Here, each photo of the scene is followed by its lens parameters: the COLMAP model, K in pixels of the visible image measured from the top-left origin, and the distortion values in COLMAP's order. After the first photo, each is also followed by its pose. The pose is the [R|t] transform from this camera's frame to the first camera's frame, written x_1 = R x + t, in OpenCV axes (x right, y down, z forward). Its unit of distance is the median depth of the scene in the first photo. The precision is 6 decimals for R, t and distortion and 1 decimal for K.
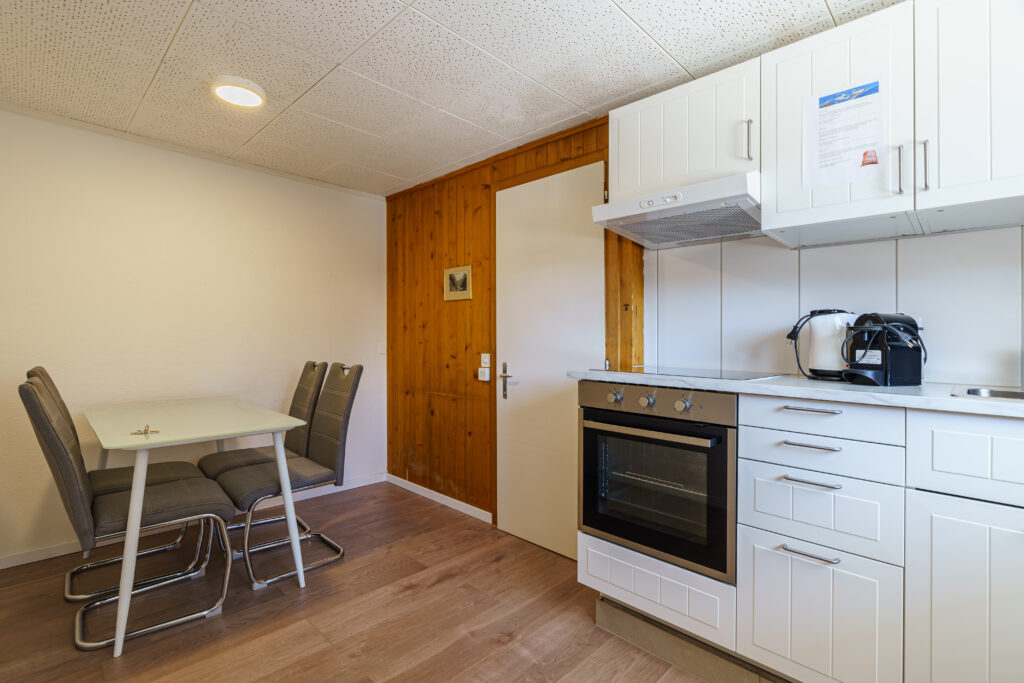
lens RADIAL K [[470.5, 0, 515.9], [0, 470.5, 337.1], [0, 0, 1]] dist [-0.004819, -0.000066]
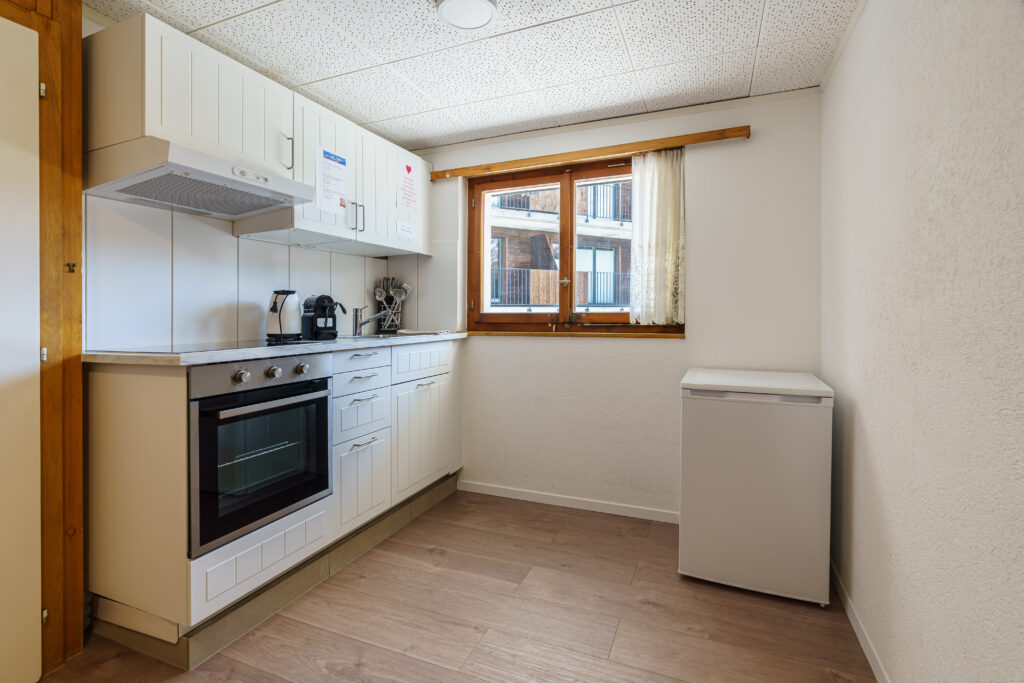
lens RADIAL K [[470.5, 0, 526.0], [0, 470.5, 308.2], [0, 0, 1]] dist [-0.004819, -0.000066]
pose [[-0.370586, 0.000024, 0.928798, -0.985728], [0.001732, 0.999998, 0.000665, -0.006367], [-0.928796, 0.001855, -0.370586, 0.960398]]
